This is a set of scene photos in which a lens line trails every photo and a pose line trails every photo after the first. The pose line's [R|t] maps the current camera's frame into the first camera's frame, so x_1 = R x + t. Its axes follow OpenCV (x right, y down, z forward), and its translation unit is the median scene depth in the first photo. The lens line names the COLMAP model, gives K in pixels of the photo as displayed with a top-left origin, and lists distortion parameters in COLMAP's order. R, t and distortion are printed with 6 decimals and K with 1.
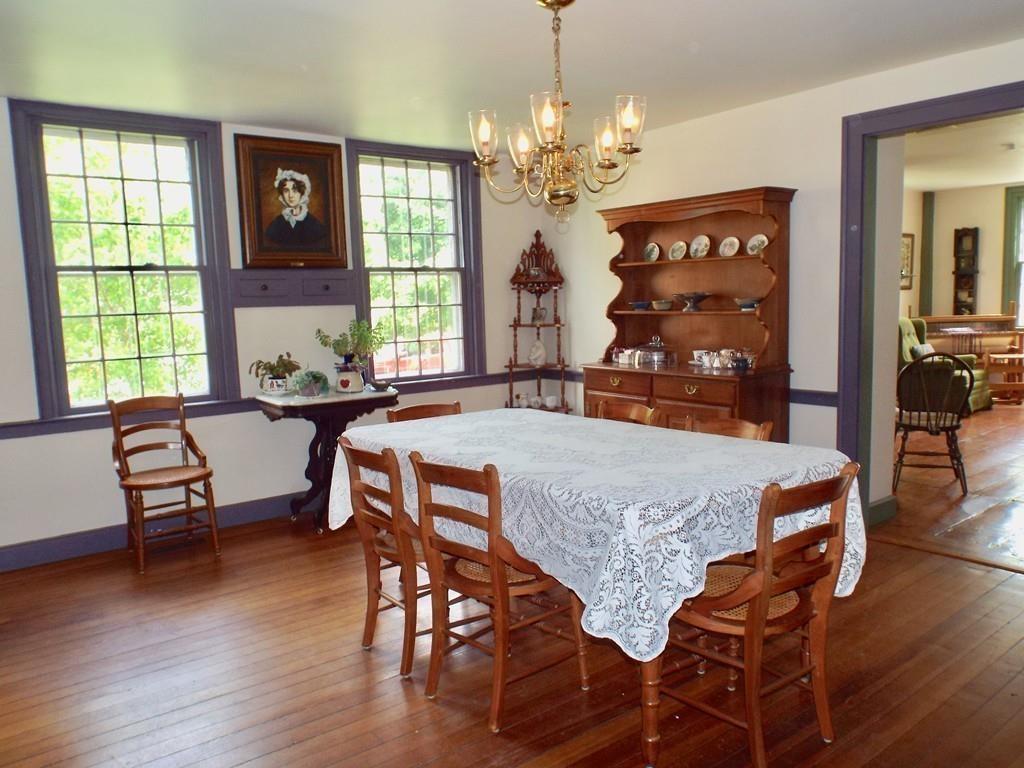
lens RADIAL K [[789.4, 0, 512.0], [0, 789.4, 384.0], [0, 0, 1]] dist [0.006887, -0.048480]
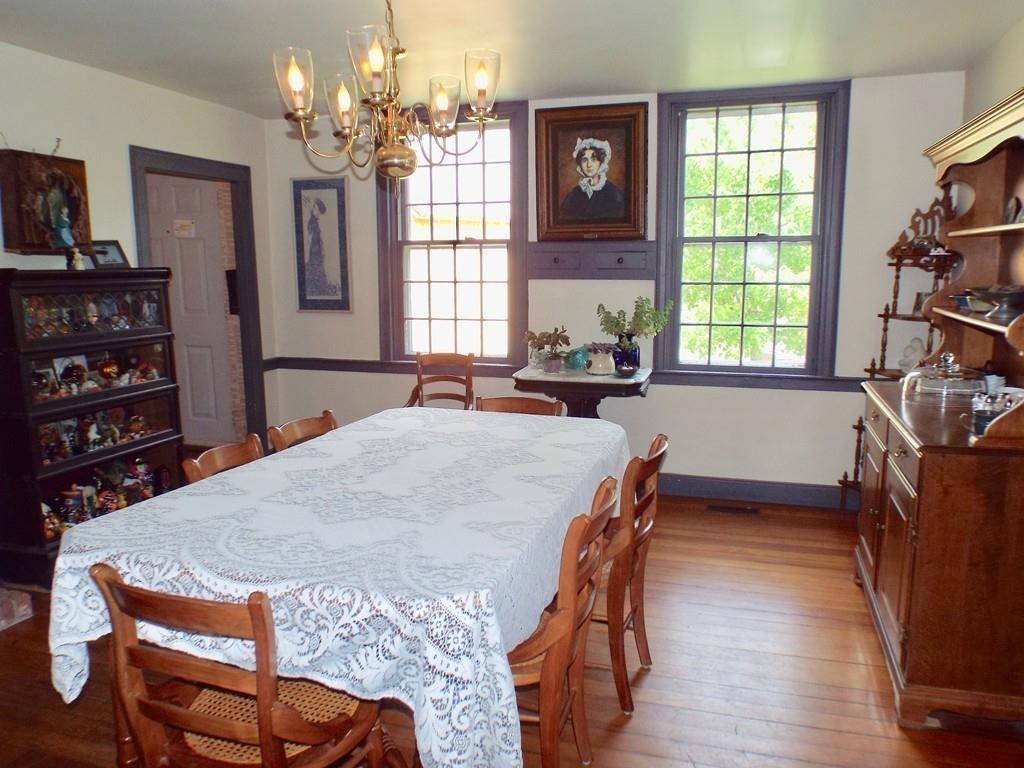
lens RADIAL K [[773.0, 0, 513.2], [0, 773.0, 401.1], [0, 0, 1]] dist [0.001413, -0.002377]
pose [[0.568463, 0.156694, -0.807649, 0.475442], [-0.104909, 0.987487, 0.117745, -0.052920], [0.815992, 0.017796, 0.577789, 0.373572]]
